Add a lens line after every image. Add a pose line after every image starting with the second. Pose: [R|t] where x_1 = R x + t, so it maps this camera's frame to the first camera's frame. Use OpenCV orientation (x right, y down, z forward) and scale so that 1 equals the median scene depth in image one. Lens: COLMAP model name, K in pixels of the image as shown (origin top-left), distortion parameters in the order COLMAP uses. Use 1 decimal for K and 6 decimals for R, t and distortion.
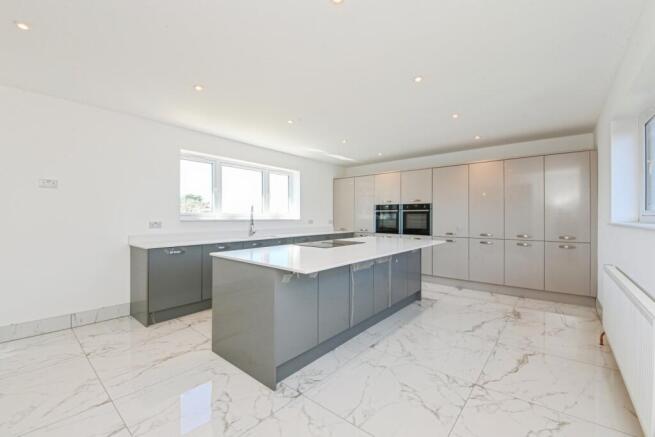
lens RADIAL K [[275.4, 0, 327.4], [0, 275.4, 217.6], [0, 0, 1]] dist [0.000541, -0.000025]
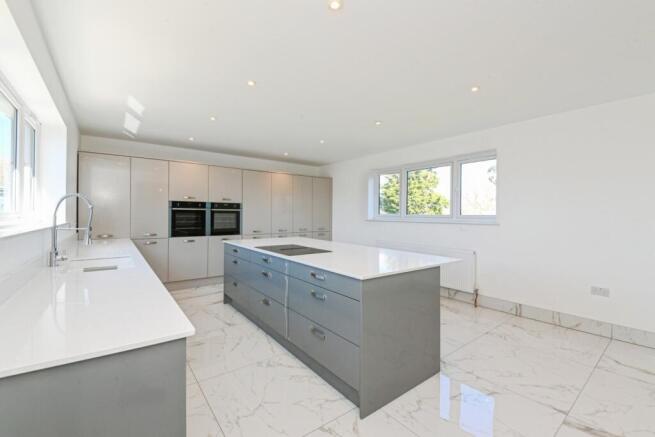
lens RADIAL K [[272.7, 0, 326.2], [0, 272.7, 213.5], [0, 0, 1]] dist [0.002421, 0.000035]
pose [[0.204715, 0.010392, 0.978766, -0.522110], [0.001488, 0.999939, -0.010928, -0.001492], [-0.978820, 0.003693, 0.204687, 0.456608]]
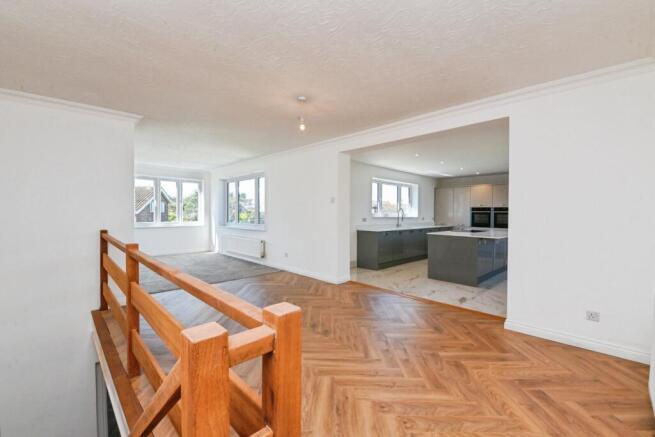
lens RADIAL K [[275.4, 0, 325.2], [0, 275.4, 221.4], [0, 0, 1]] dist [0.000541, -0.000025]
pose [[0.993605, 0.008767, -0.112567, -0.464732], [-0.006207, 0.999715, 0.023073, -0.001413], [0.112738, -0.022227, 0.993376, -0.580179]]
